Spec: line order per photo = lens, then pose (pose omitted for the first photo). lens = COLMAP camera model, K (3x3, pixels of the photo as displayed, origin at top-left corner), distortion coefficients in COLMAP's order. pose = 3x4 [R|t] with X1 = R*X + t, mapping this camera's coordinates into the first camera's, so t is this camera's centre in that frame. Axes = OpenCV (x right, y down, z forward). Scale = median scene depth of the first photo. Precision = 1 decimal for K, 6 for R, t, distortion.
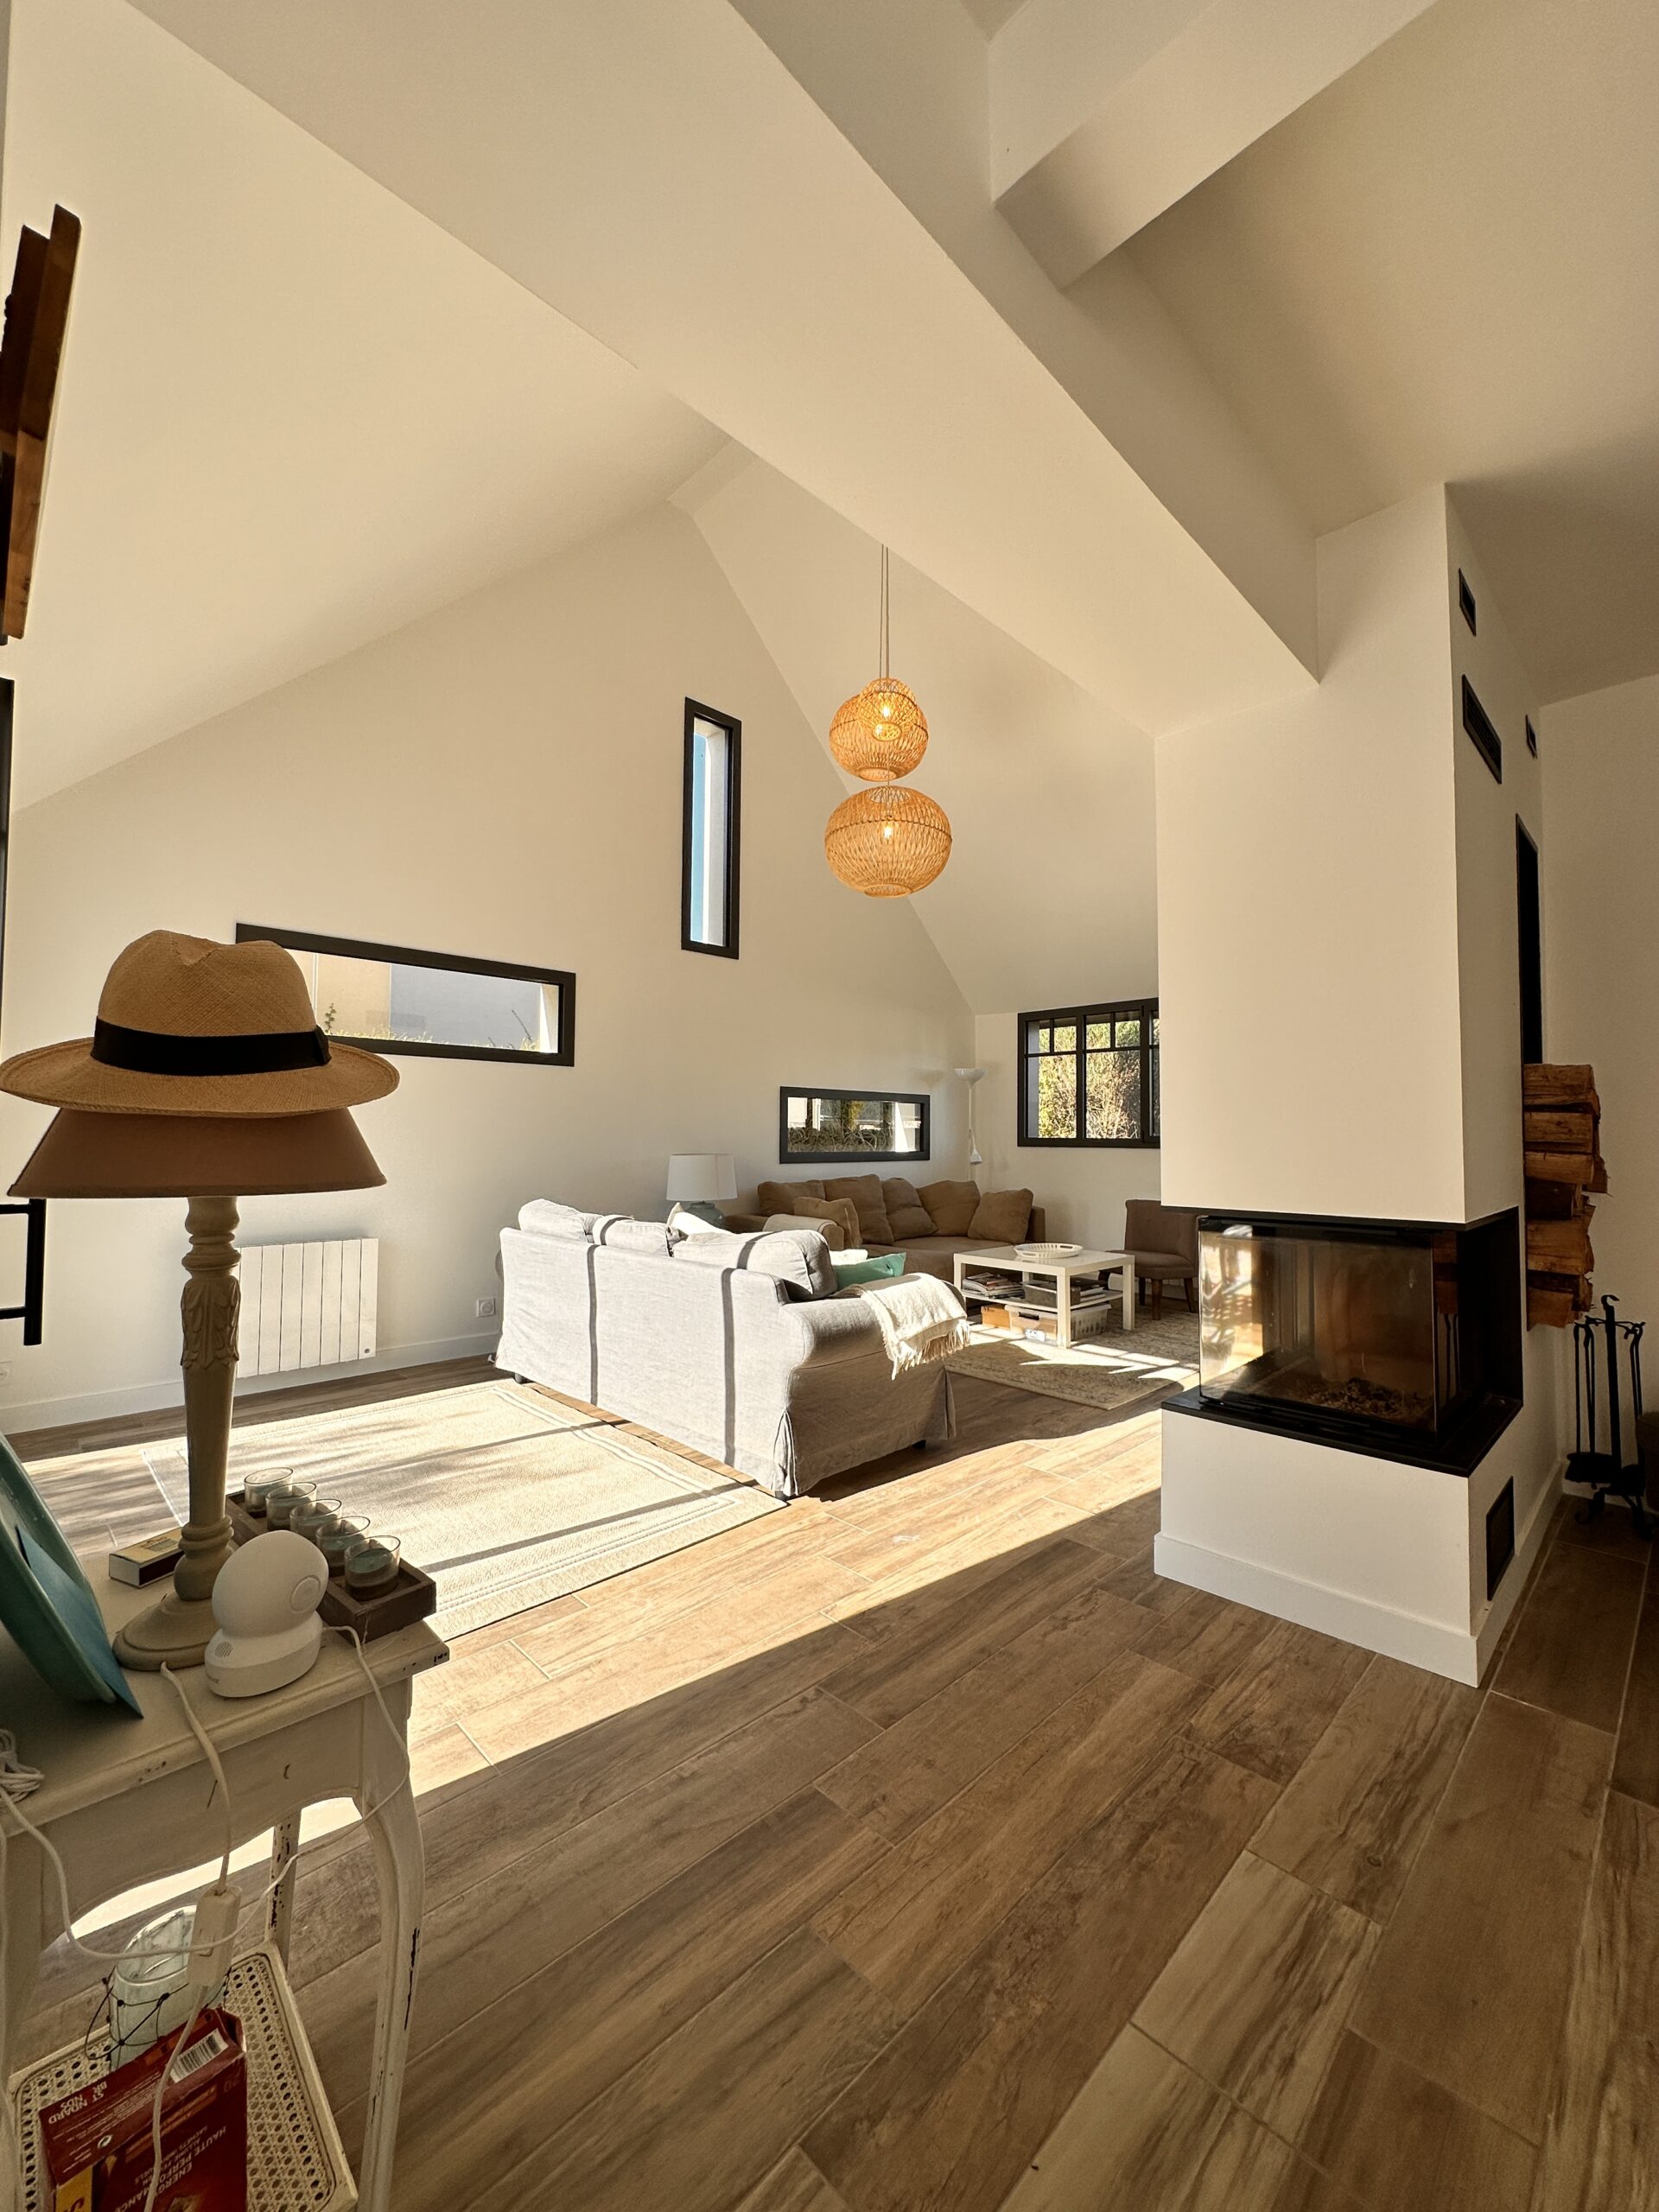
lens RADIAL K [[898.6, 0, 832.6], [0, 898.6, 1099.8], [0, 0, 1]] dist [-0.018719, -0.000107]
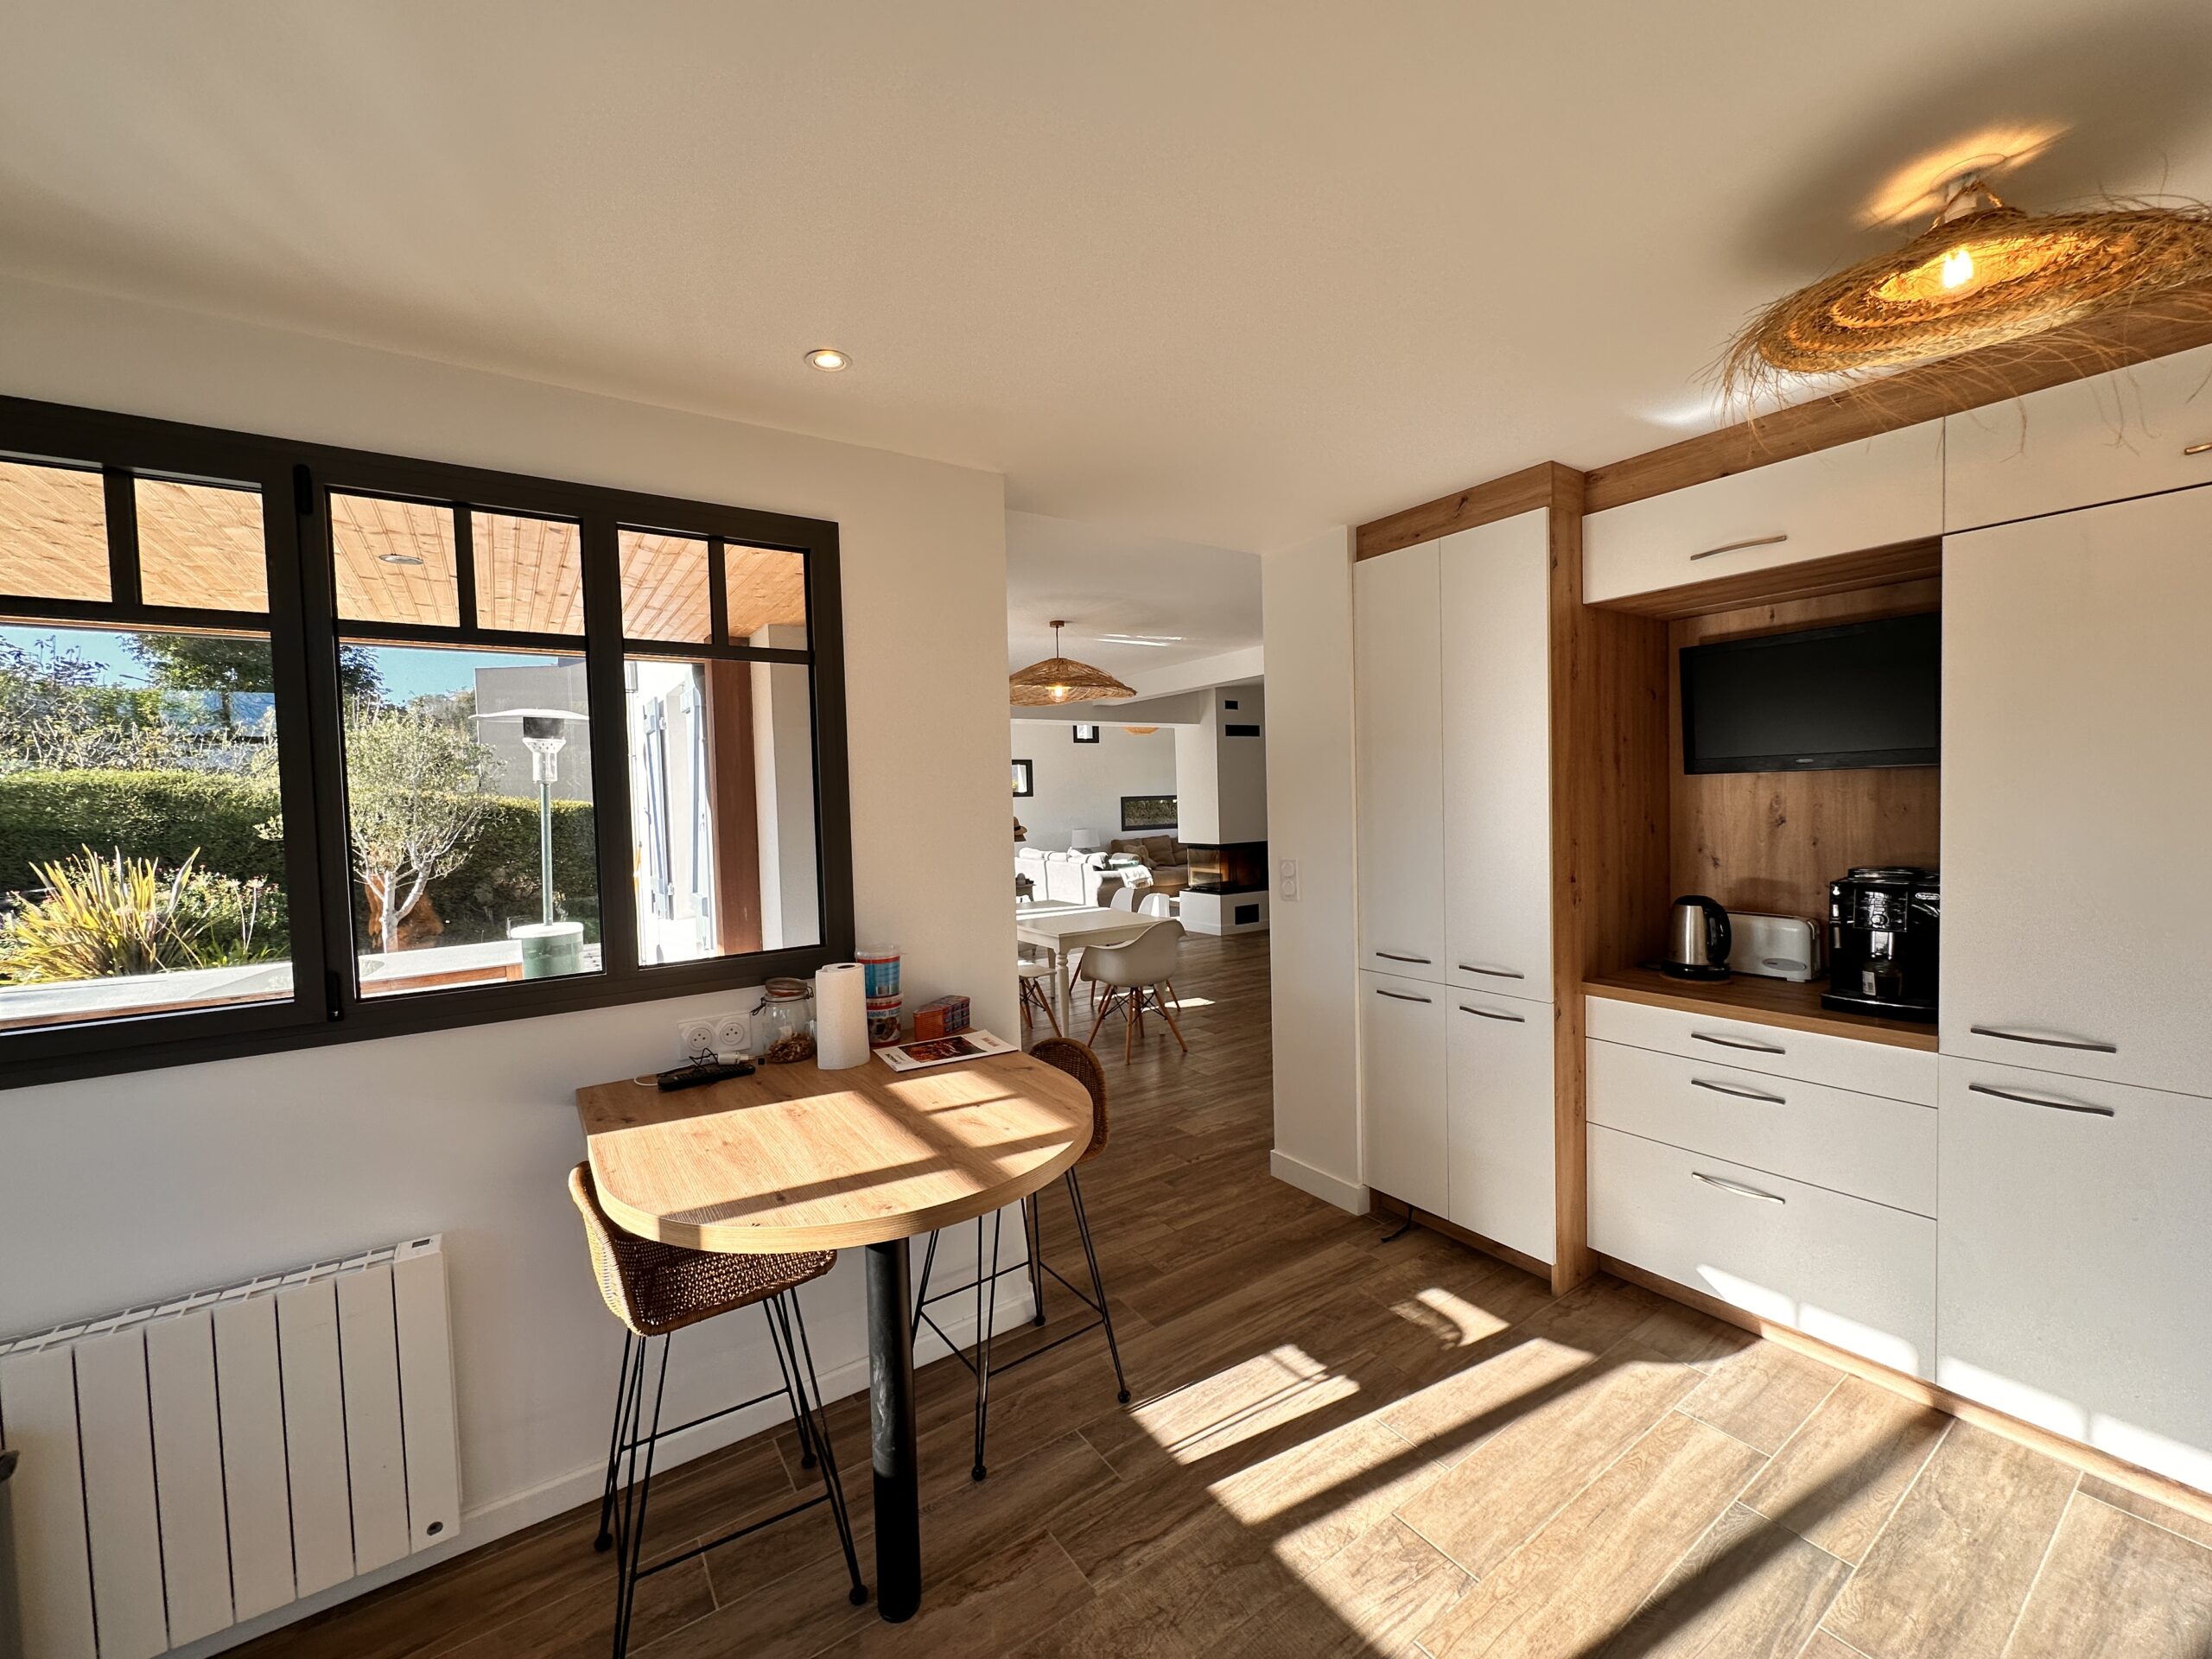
lens RADIAL K [[898.6, 0, 1117.3], [0, 898.6, 834.4], [0, 0, 1]] dist [-0.018719, -0.000107]
pose [[0.985761, -0.027502, -0.165891, 0.563777], [0.041552, 0.995780, 0.081822, -0.197182], [0.162941, -0.087550, 0.982744, -2.268404]]
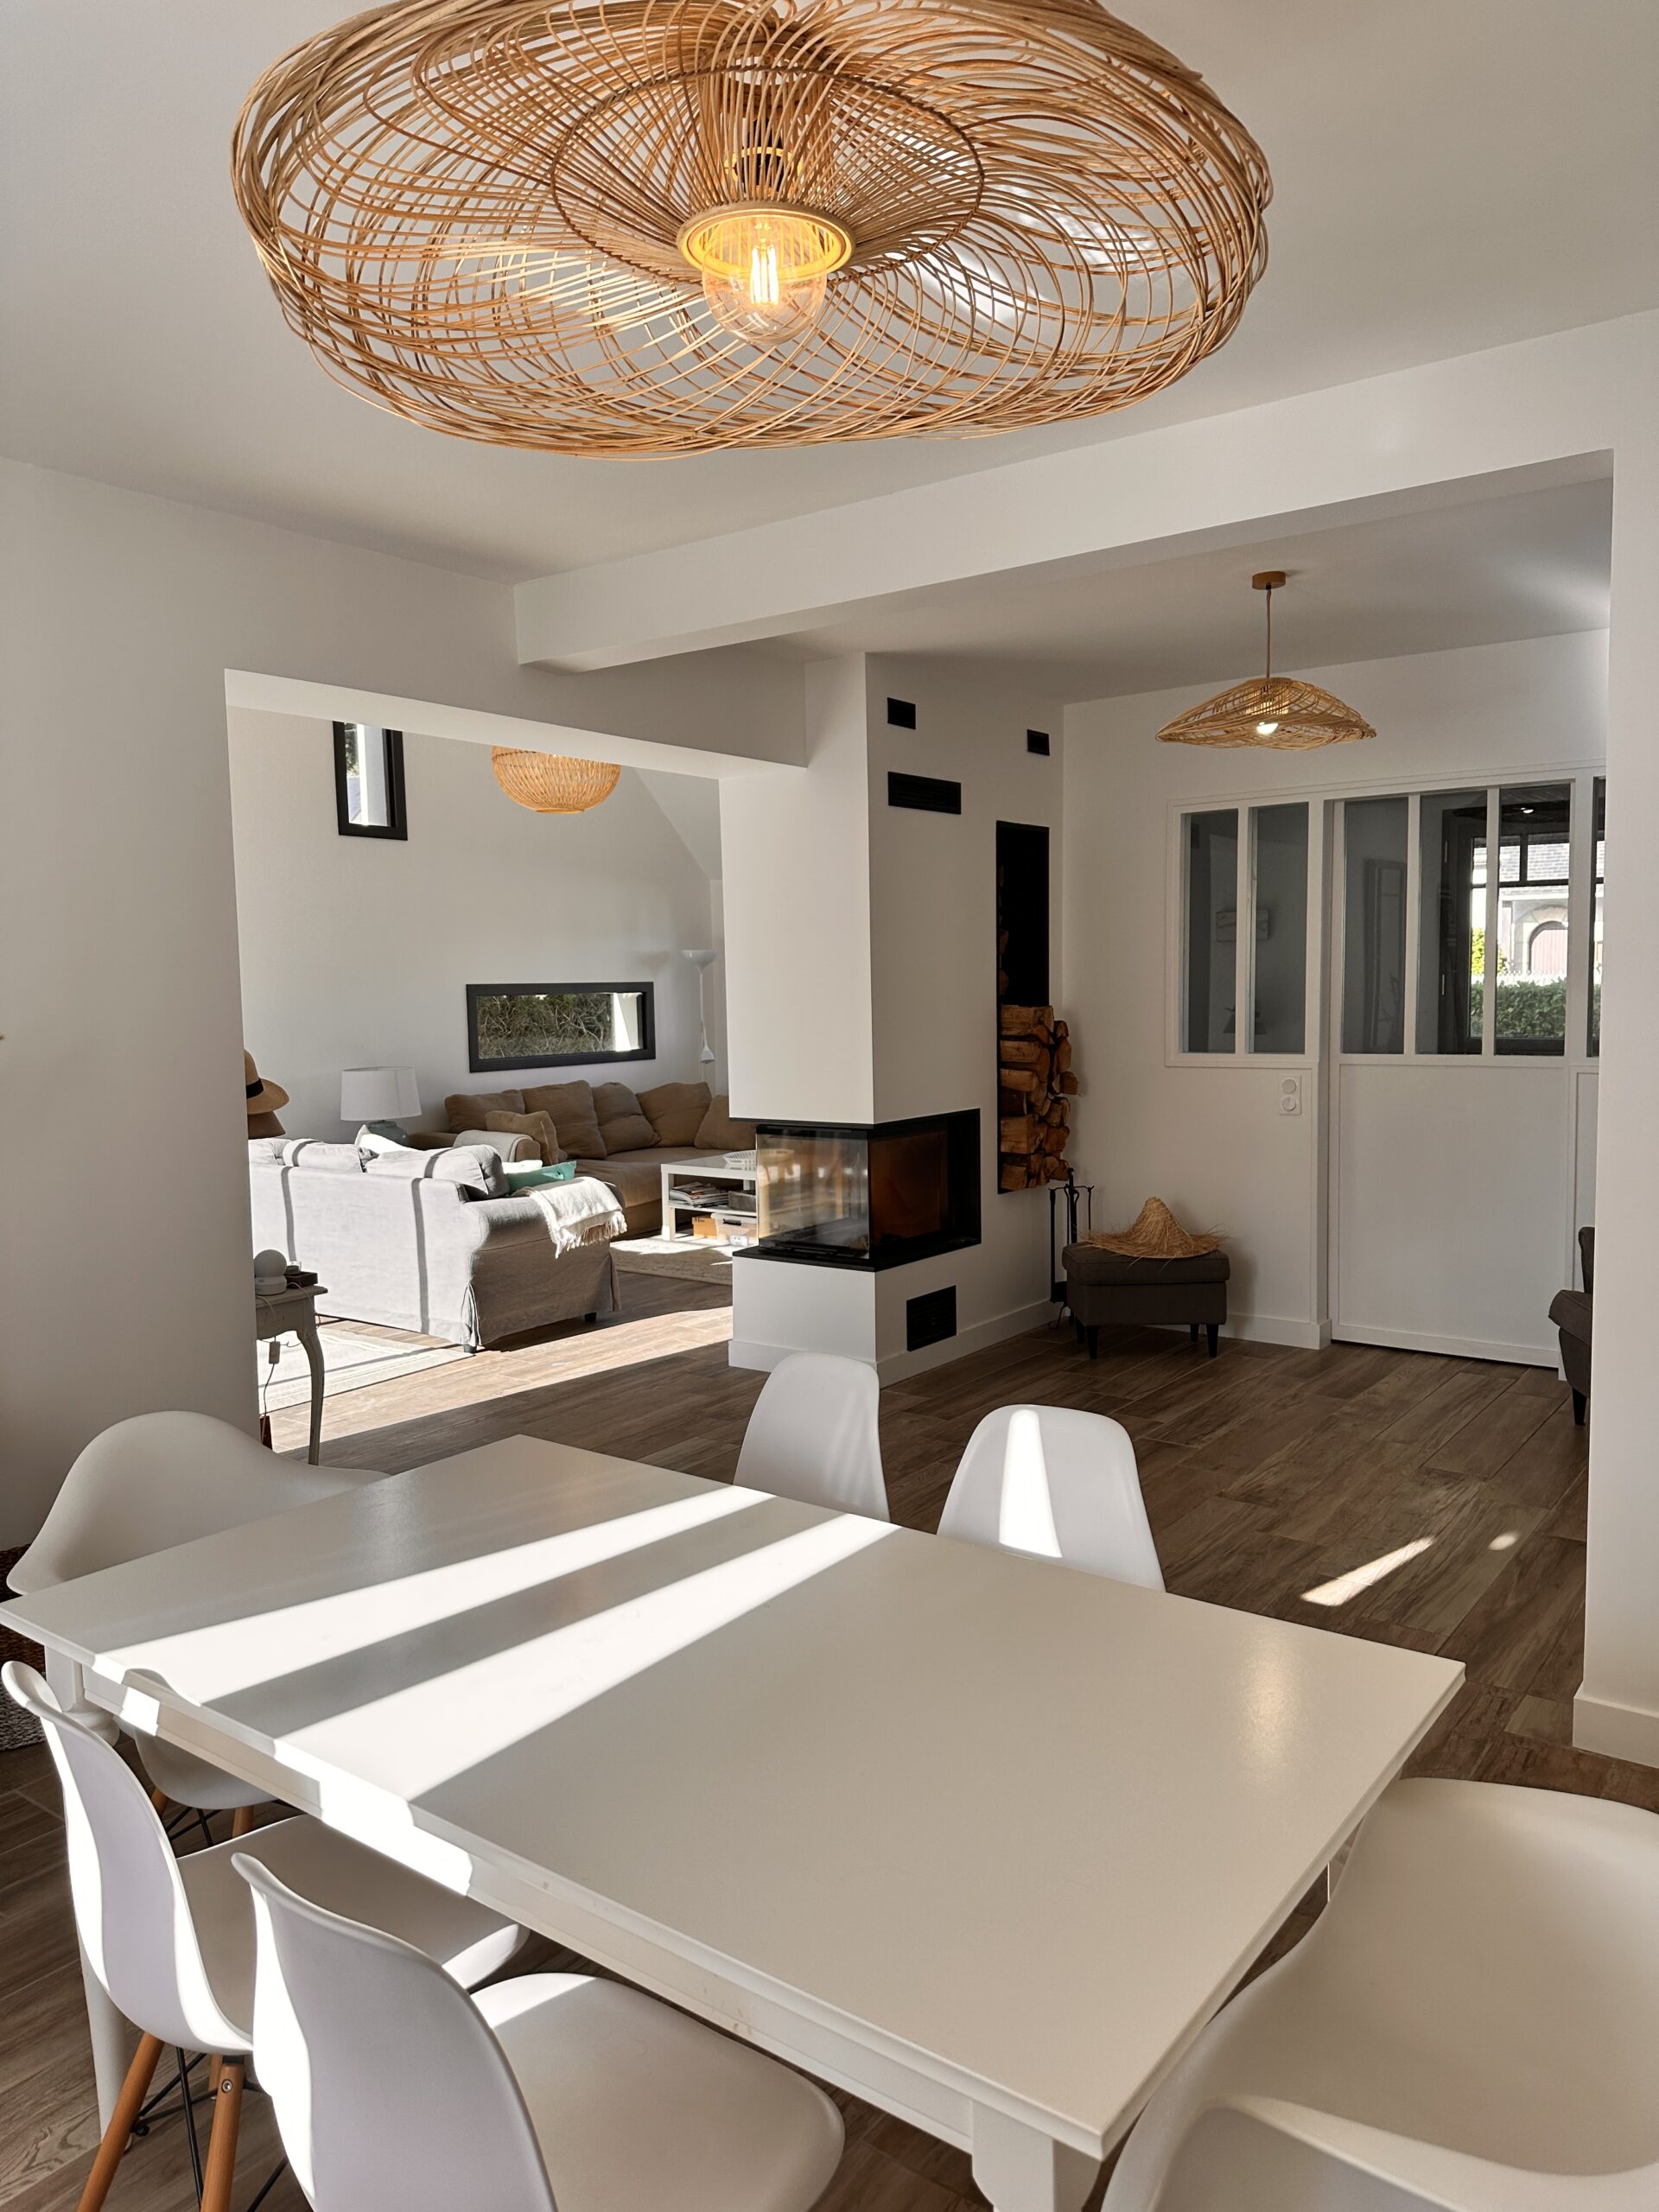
lens RADIAL K [[1564.4, 0, 872.9], [0, 1564.4, 1110.8], [0, 0, 1]] dist [0.064401, -0.000133]
pose [[0.984083, -0.037871, 0.173626, 0.113085], [0.016175, 0.992062, 0.124707, -0.143997], [-0.176970, -0.119914, 0.976884, -1.067125]]
